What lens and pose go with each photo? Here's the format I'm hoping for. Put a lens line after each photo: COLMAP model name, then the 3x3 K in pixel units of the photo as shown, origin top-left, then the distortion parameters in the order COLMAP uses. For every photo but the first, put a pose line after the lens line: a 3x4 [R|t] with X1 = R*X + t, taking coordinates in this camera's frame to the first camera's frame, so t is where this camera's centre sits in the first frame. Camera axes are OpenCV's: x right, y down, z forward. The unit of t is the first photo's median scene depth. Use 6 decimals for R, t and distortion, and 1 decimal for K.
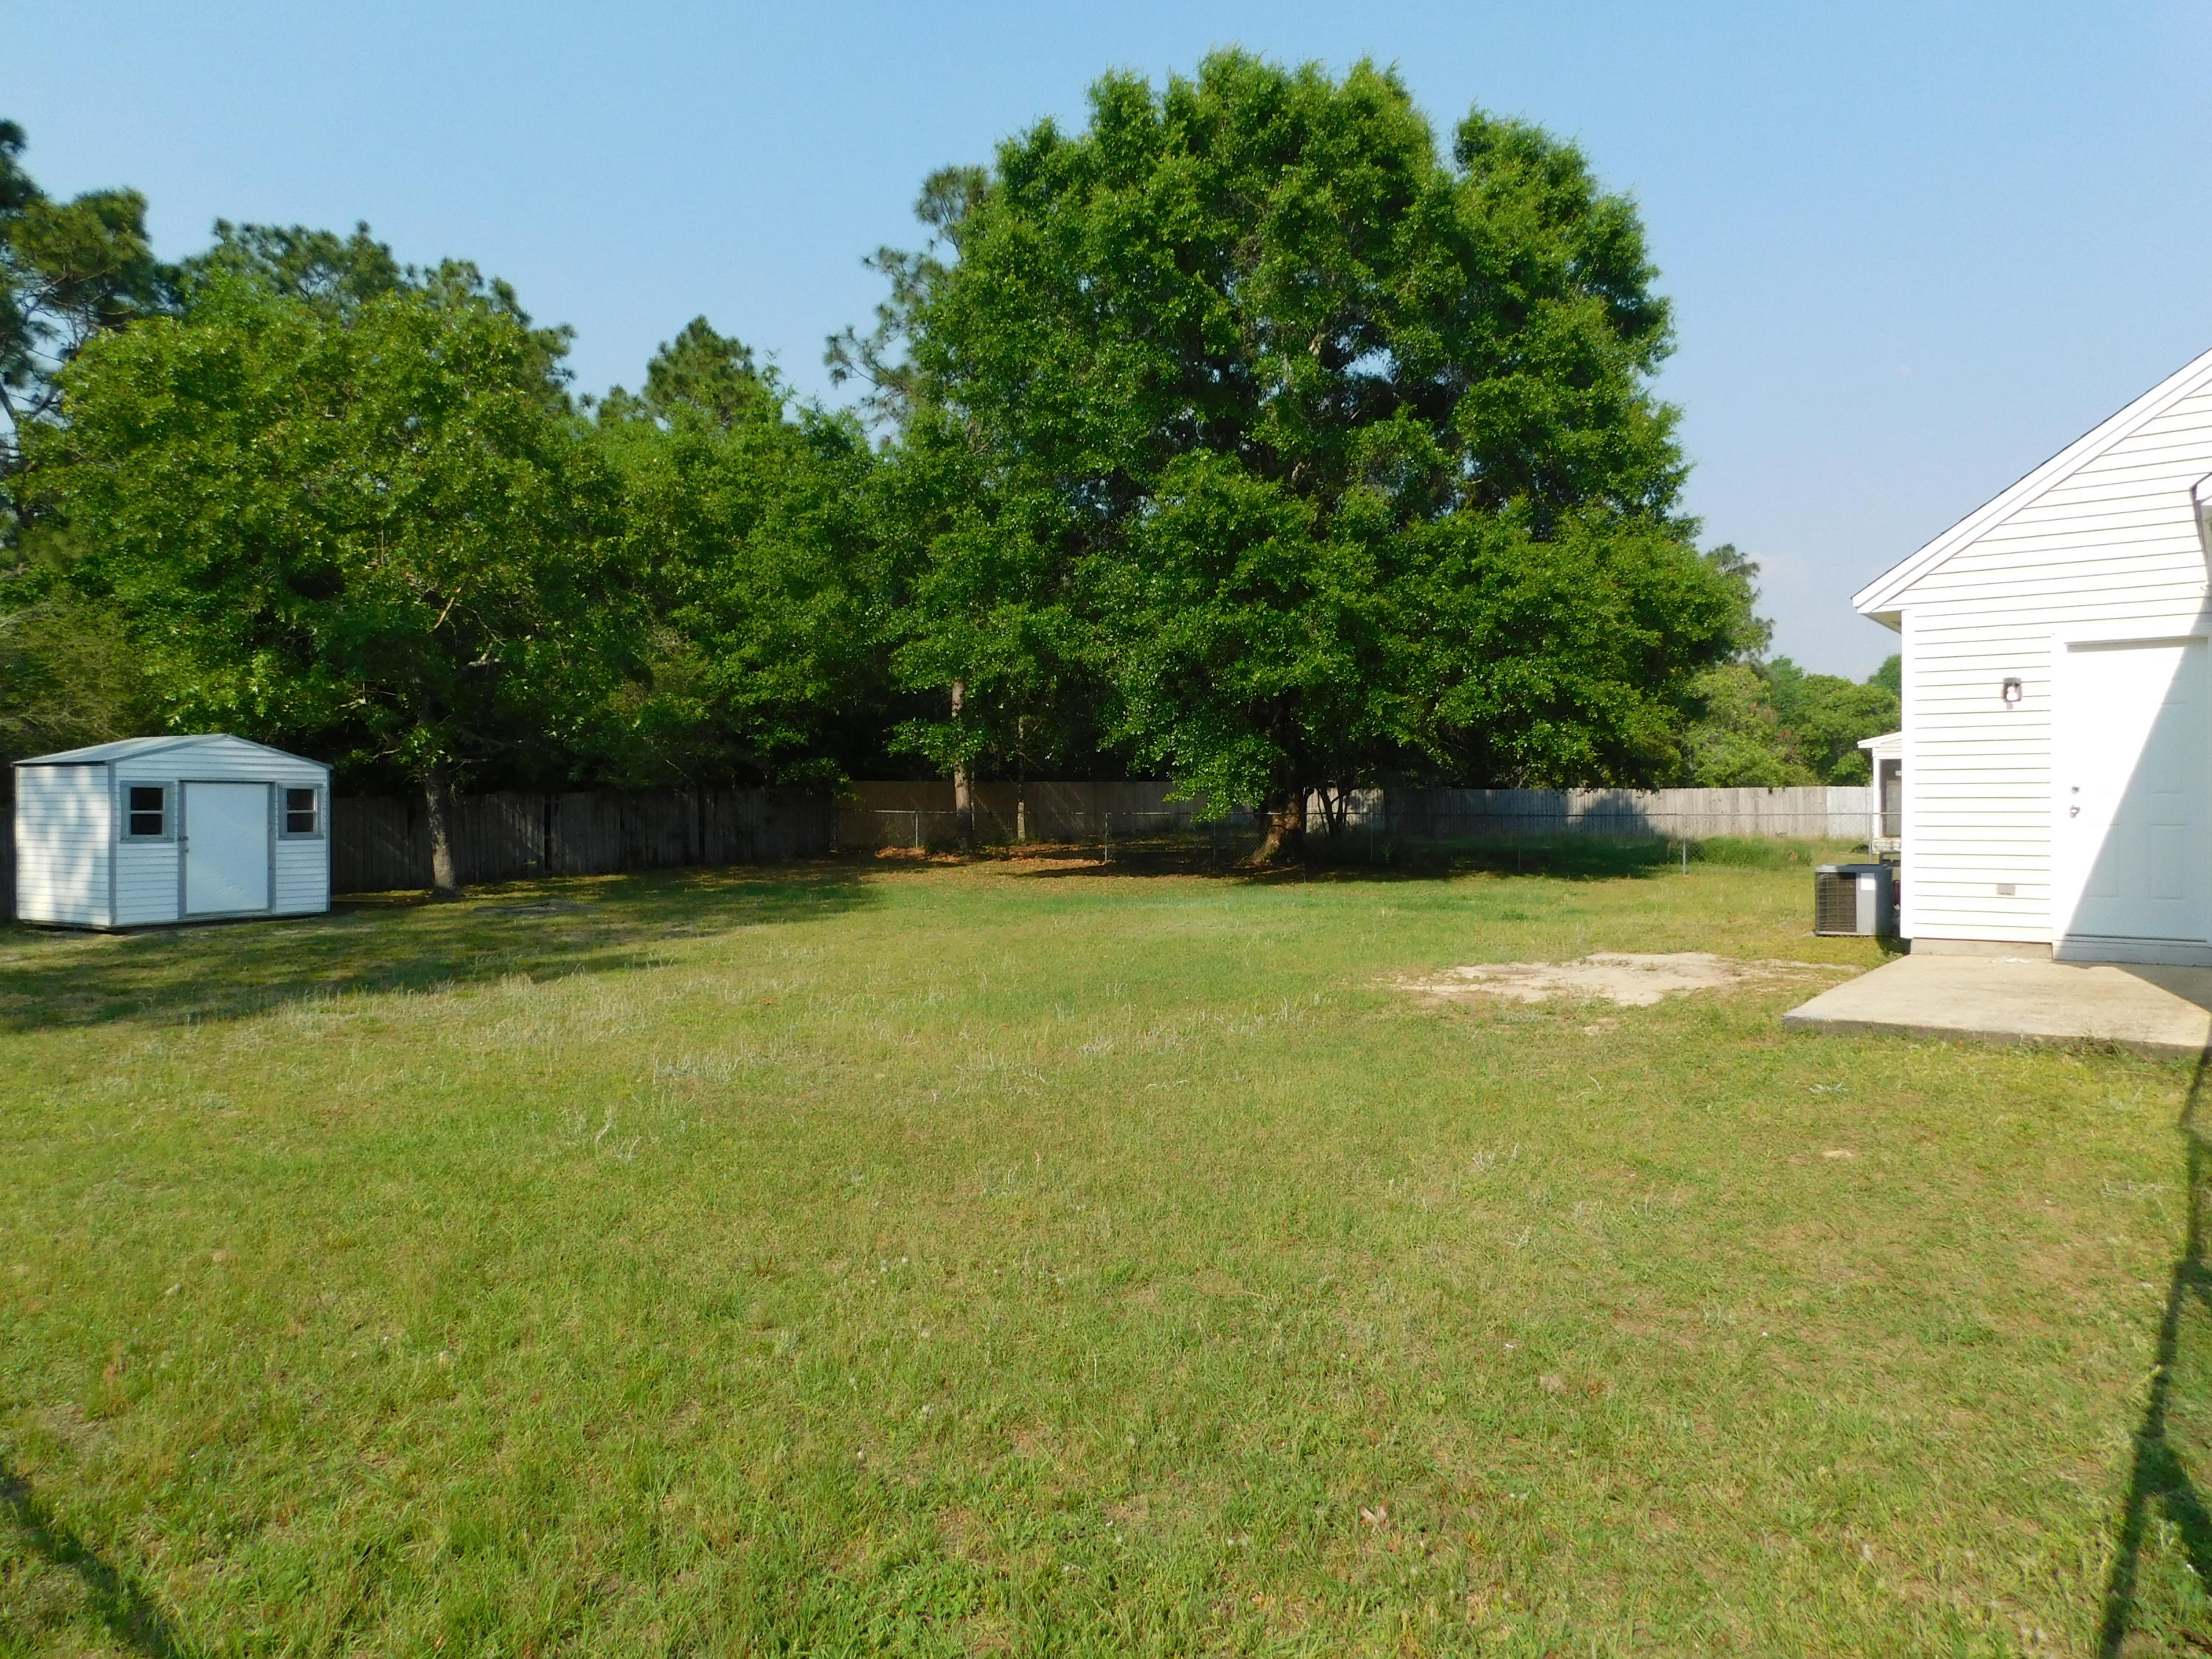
lens RADIAL K [[1458.0, 0, 1109.6], [0, 1458.0, 835.5], [0, 0, 1]] dist [-0.073805, 0.065288]
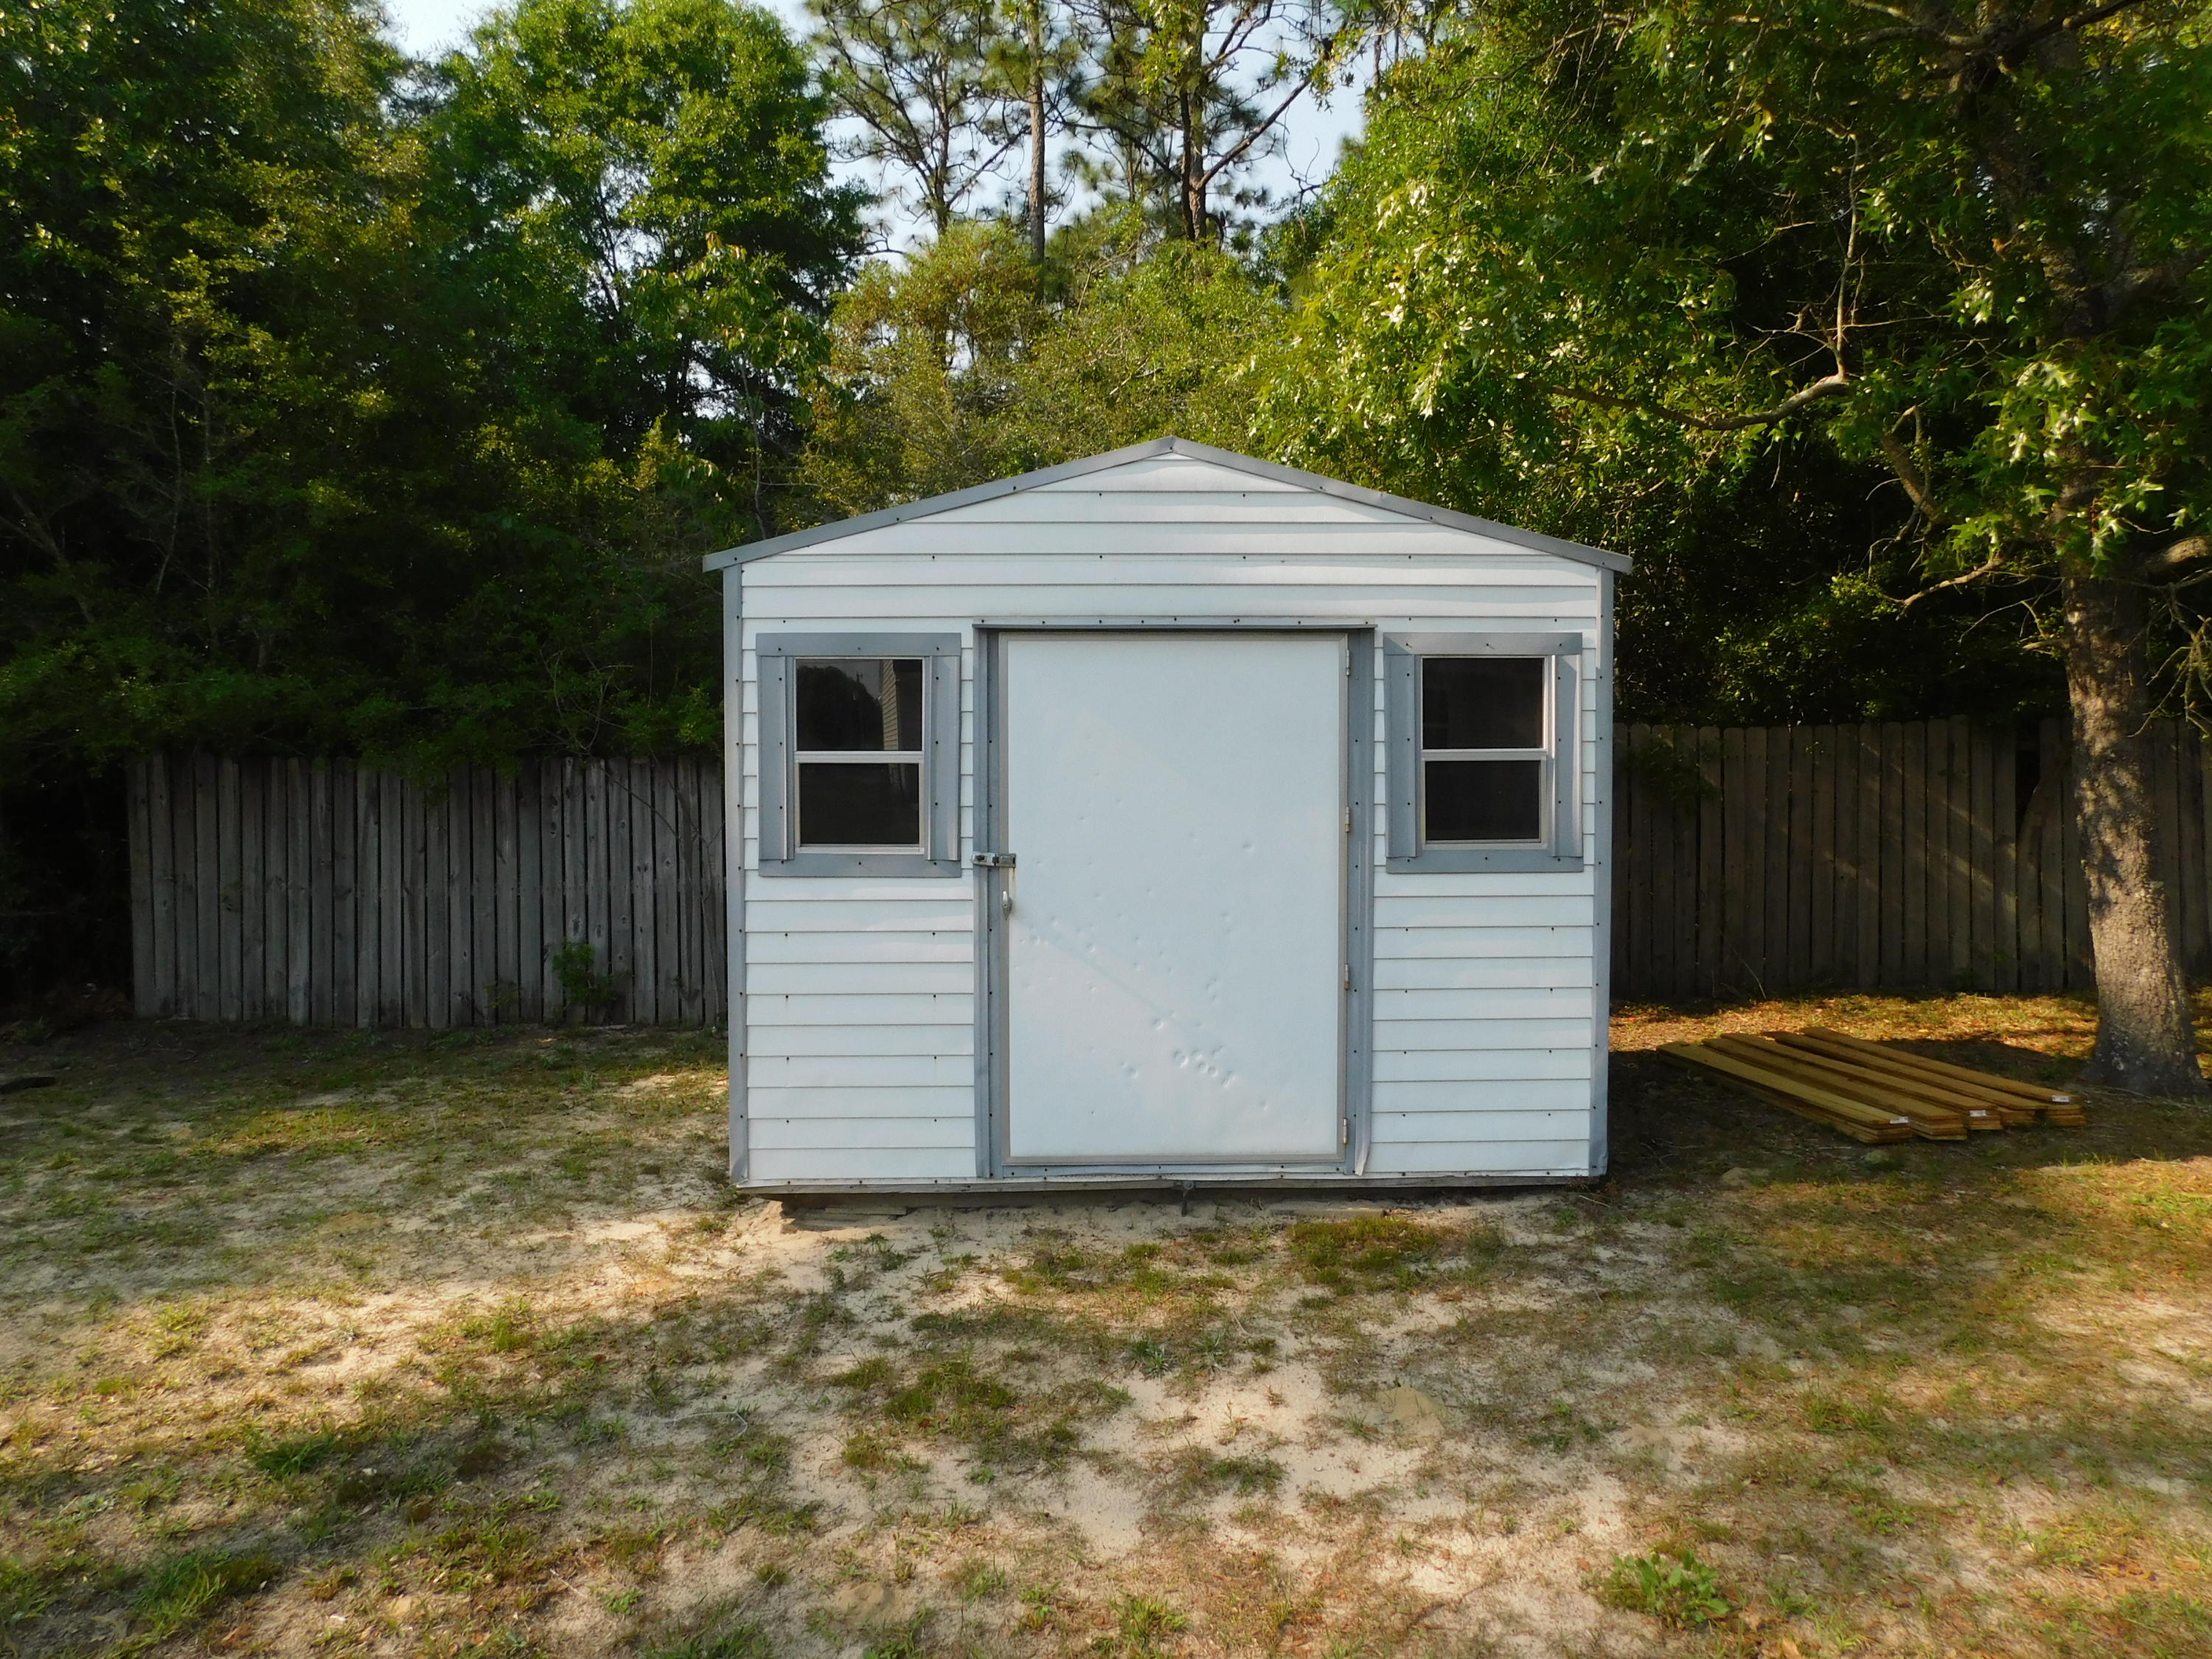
lens RADIAL K [[1458.0, 0, 1109.6], [0, 1458.0, 835.5], [0, 0, 1]] dist [-0.073805, 0.065288]
pose [[0.501591, 0.017900, -0.864920, -0.394014], [-0.010307, 0.999839, 0.014714, -0.005965], [0.865044, 0.001534, 0.501694, 0.838346]]
